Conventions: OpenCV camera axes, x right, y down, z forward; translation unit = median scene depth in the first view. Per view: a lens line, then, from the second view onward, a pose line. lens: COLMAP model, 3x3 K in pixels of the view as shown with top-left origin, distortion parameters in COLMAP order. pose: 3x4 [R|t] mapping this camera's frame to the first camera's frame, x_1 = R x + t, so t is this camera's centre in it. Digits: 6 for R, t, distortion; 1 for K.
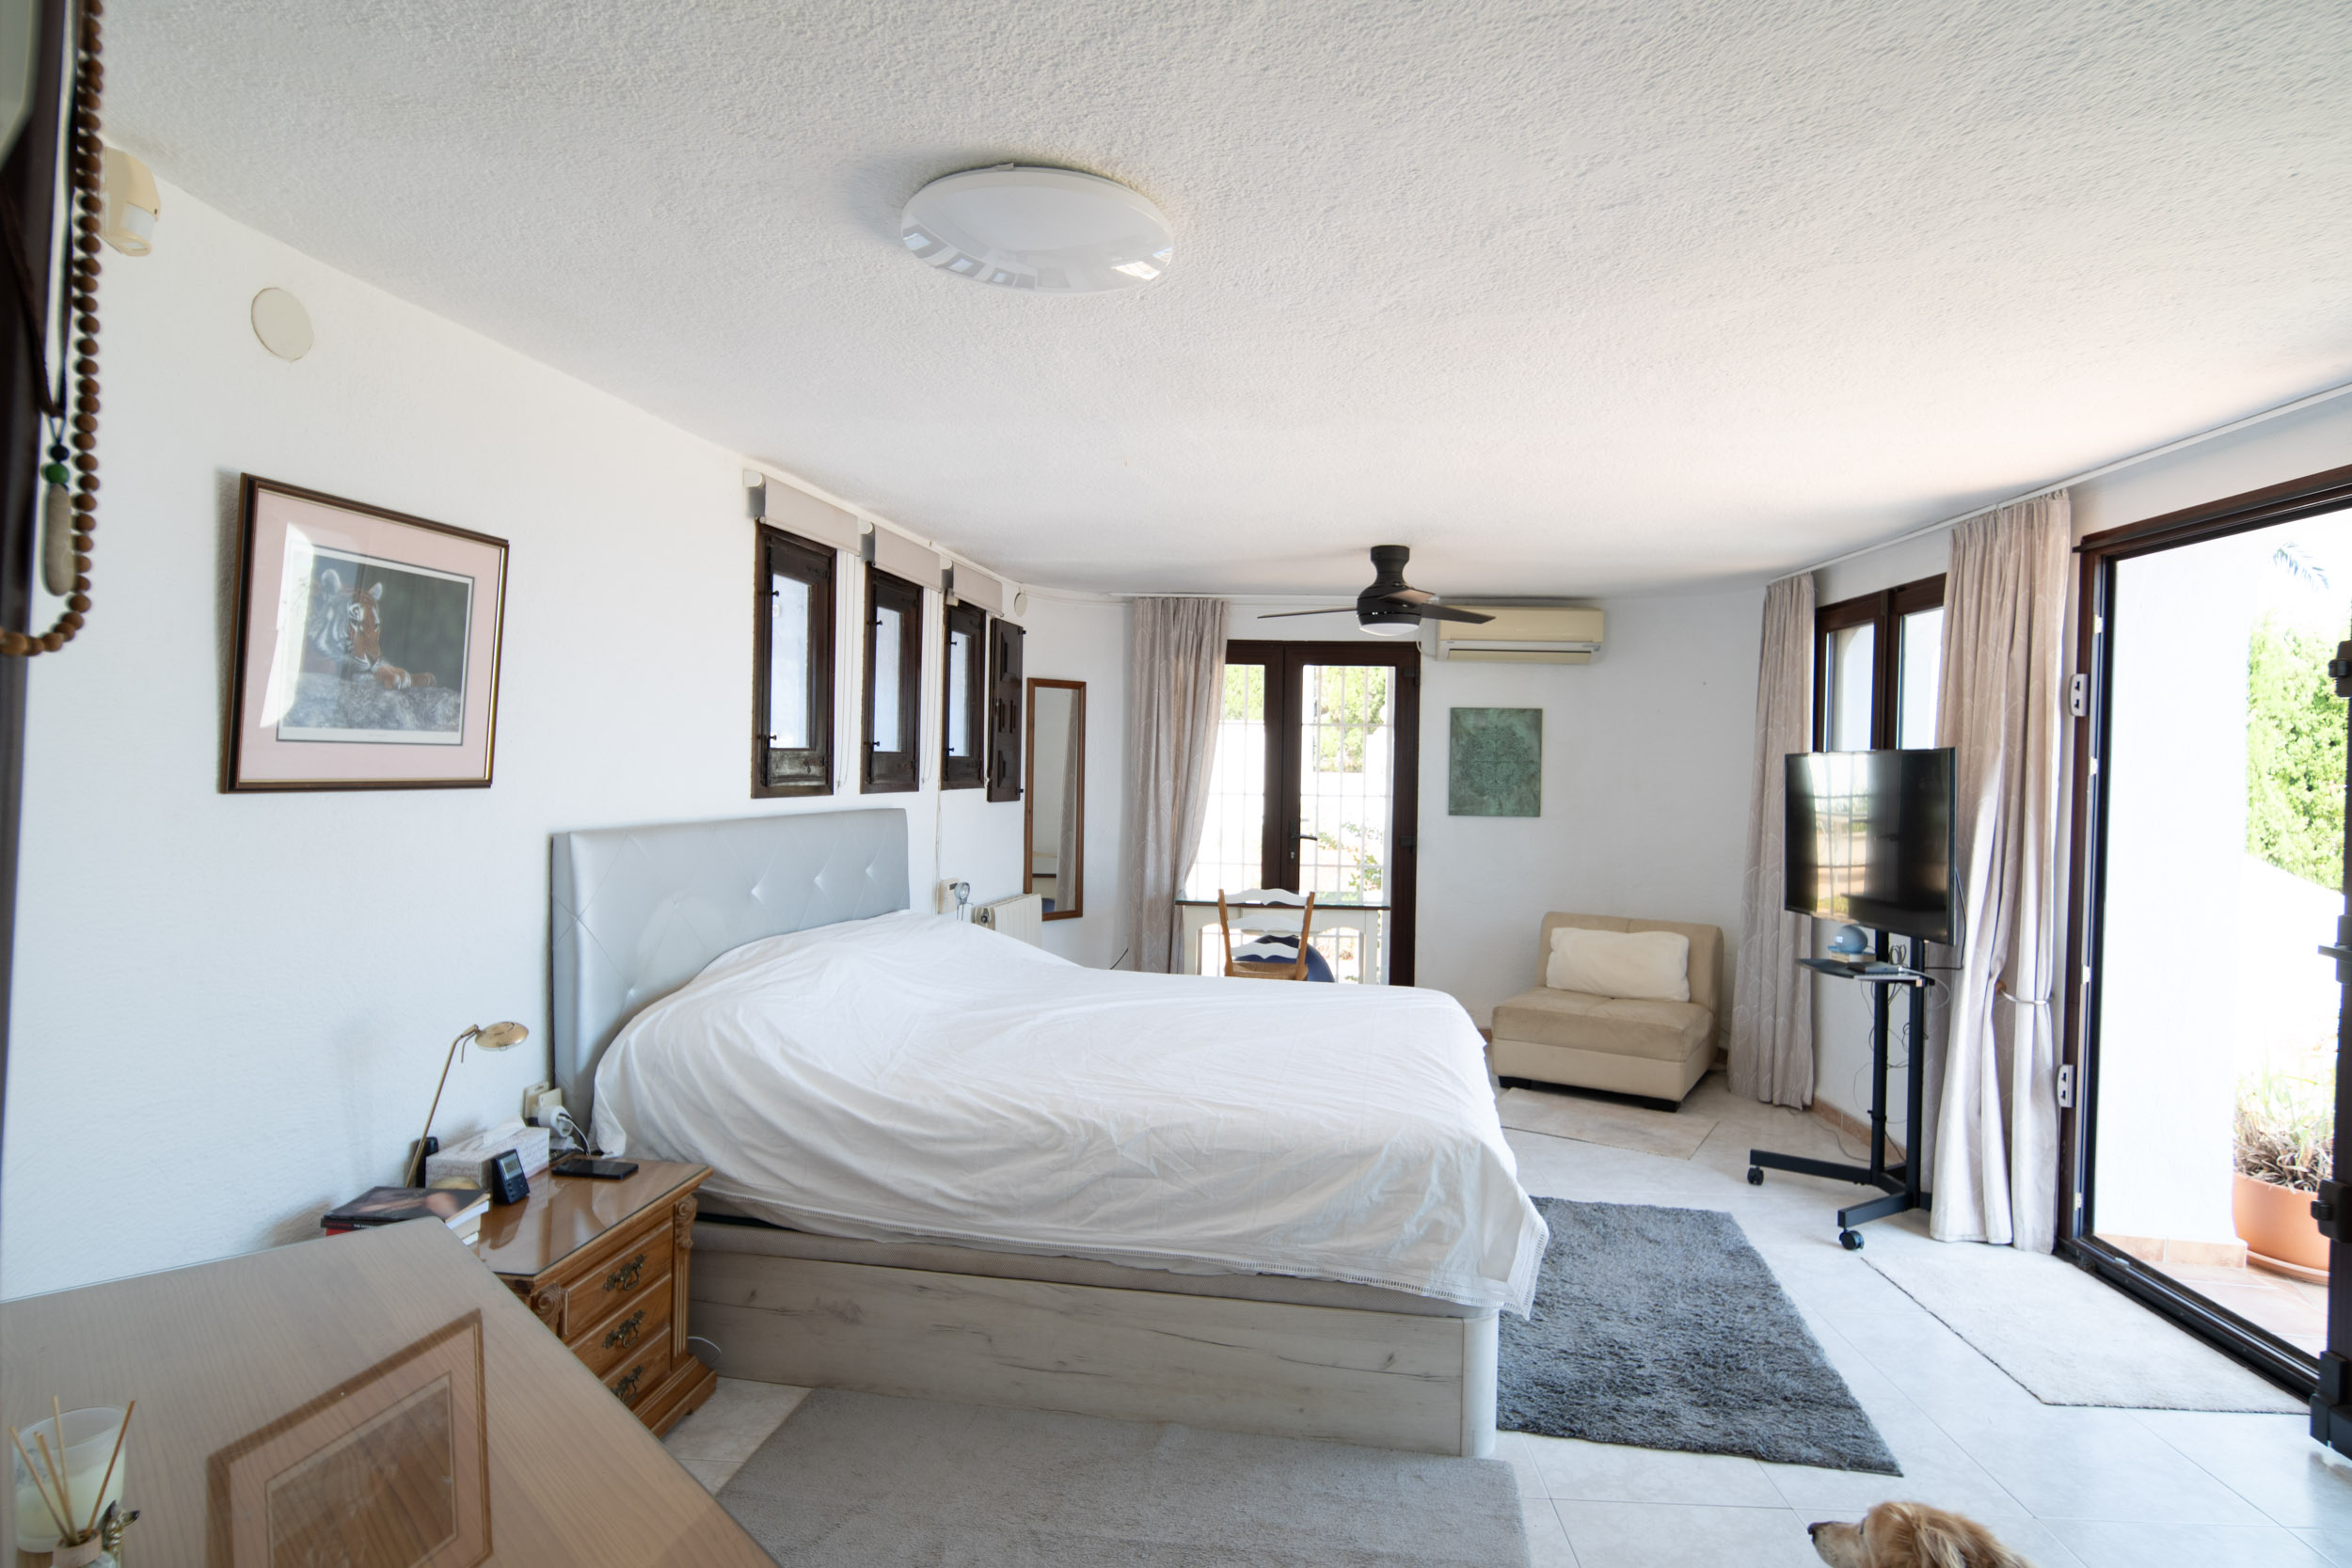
lens RADIAL K [[1256.6, 0, 1193.4], [0, 1256.6, 785.7], [0, 0, 1]] dist [-0.005165, -0.001082]
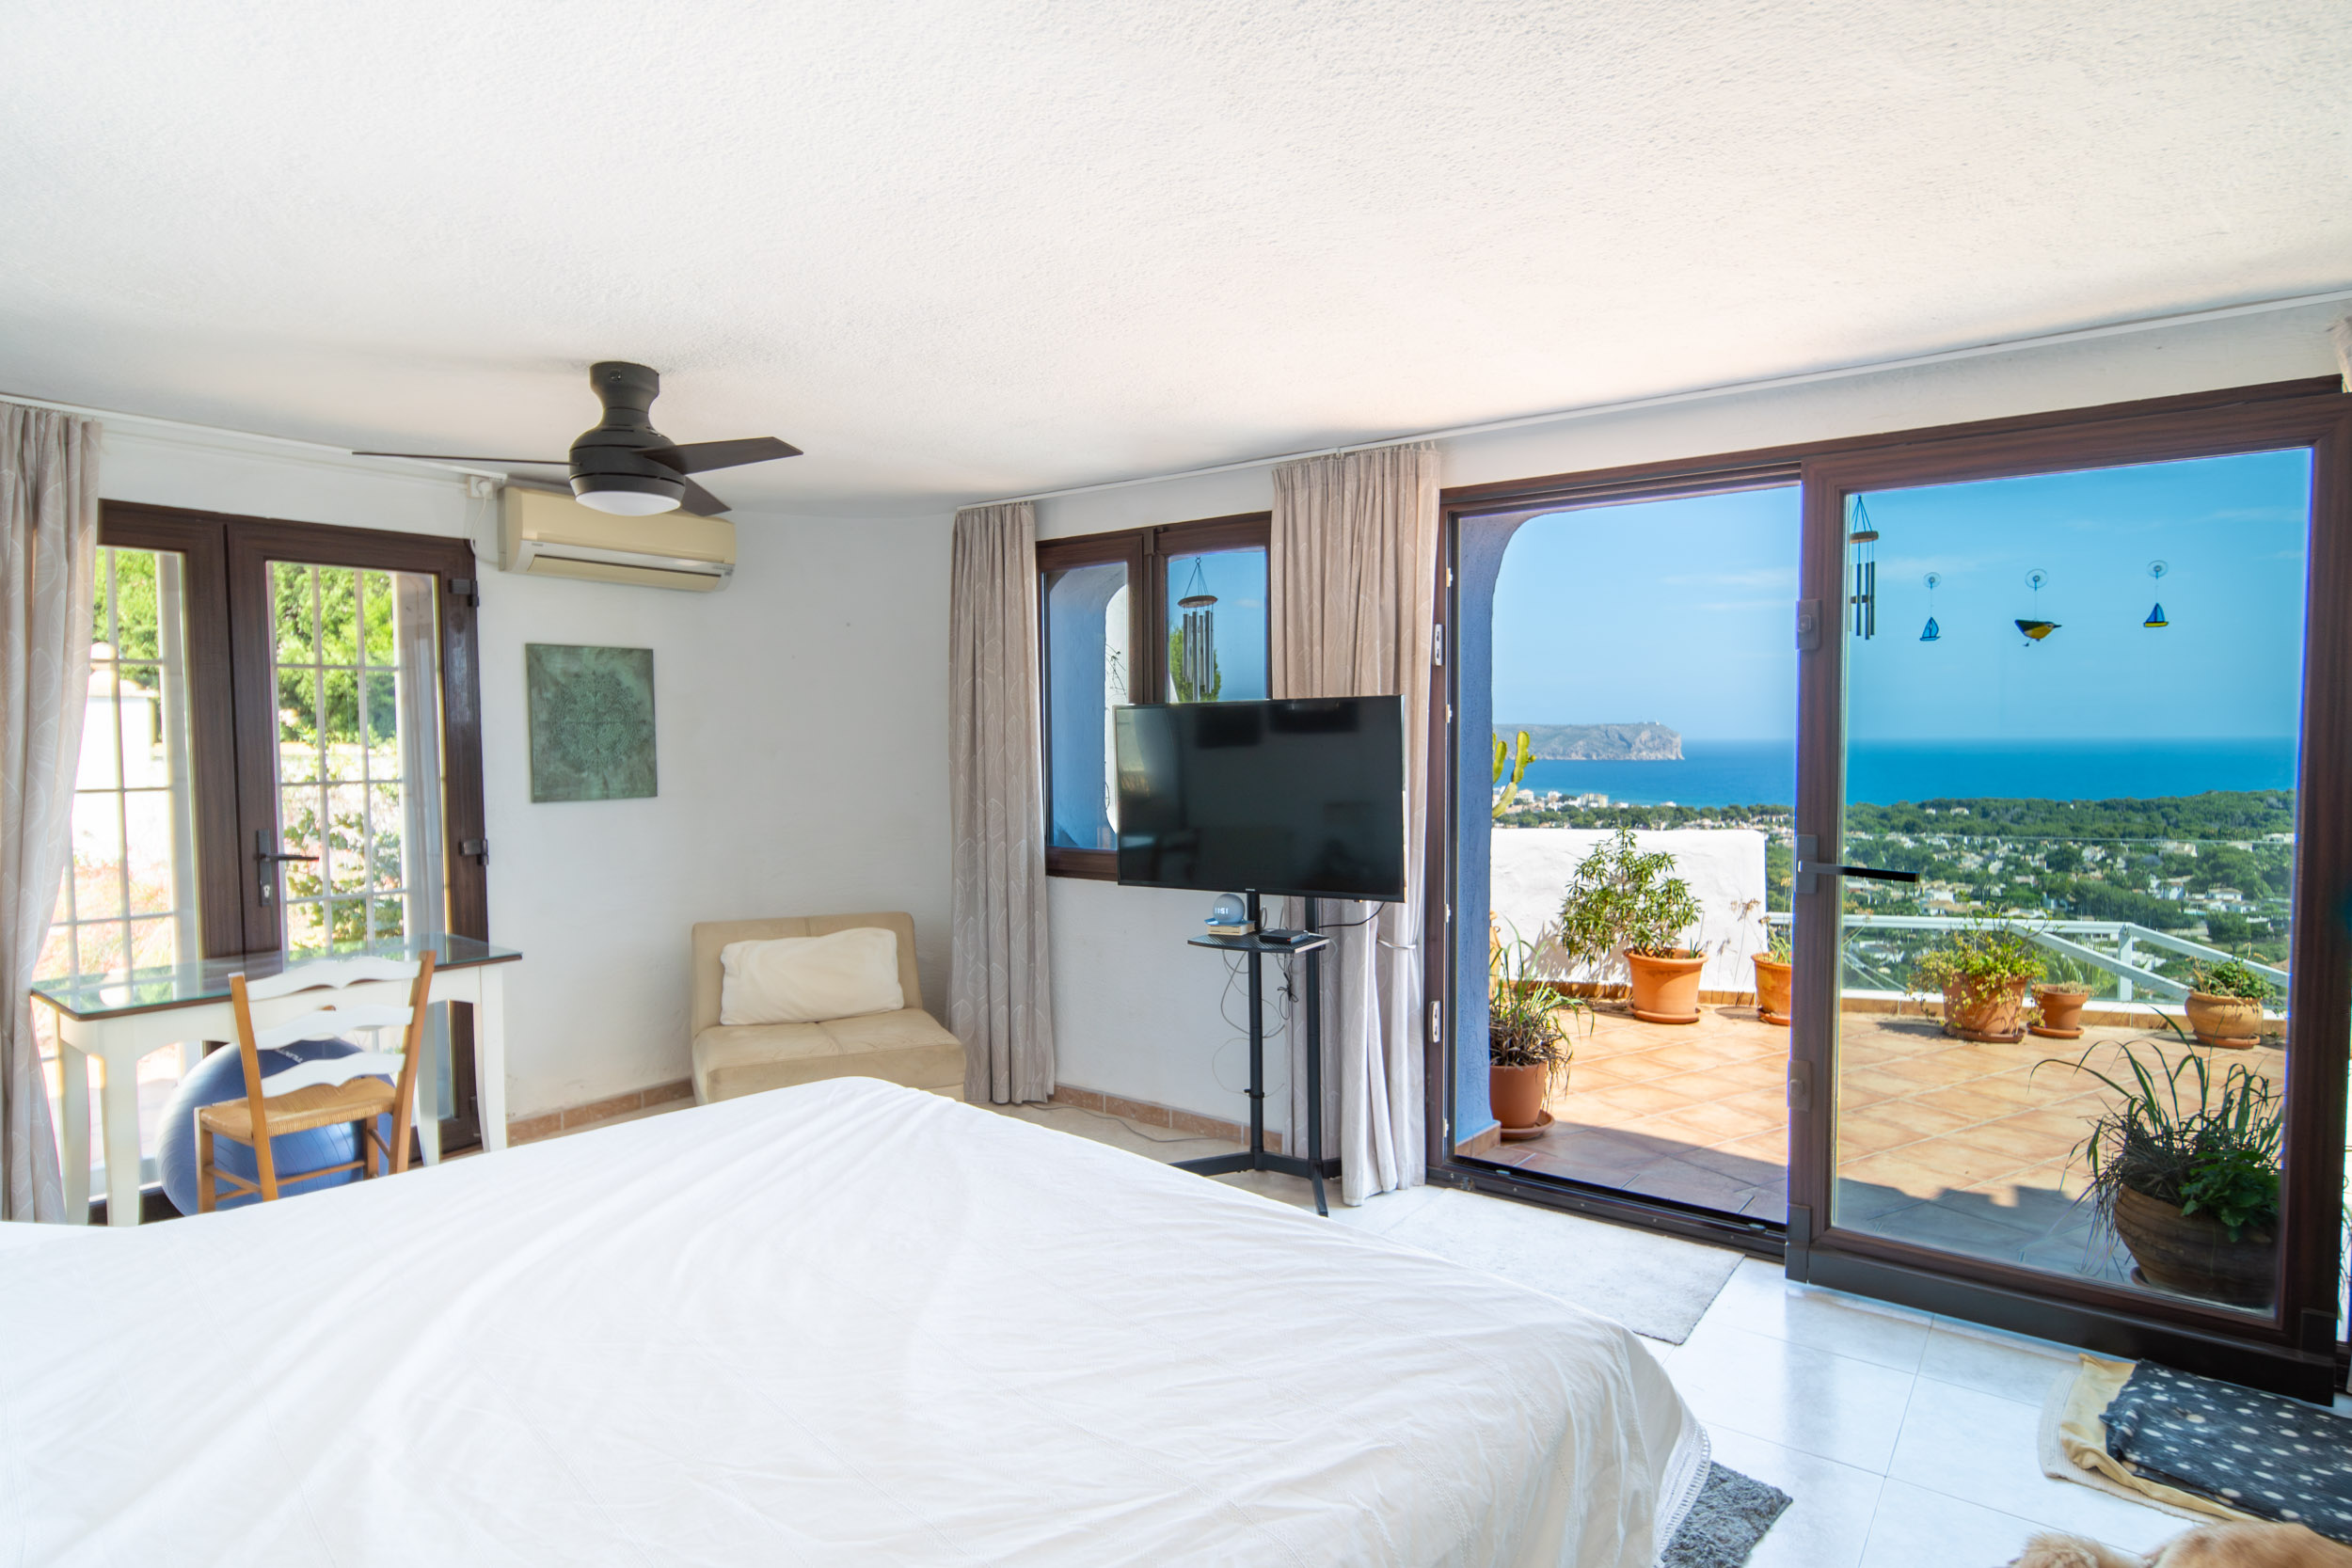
lens RADIAL K [[1256.6, 0, 1169.0], [0, 1256.6, 785.2], [0, 0, 1]] dist [-0.005165, -0.001082]
pose [[0.564114, -0.058734, 0.823605, -0.159941], [0.032457, 0.998273, 0.048959, -0.008282], [-0.825059, -0.000887, 0.565046, 0.344251]]
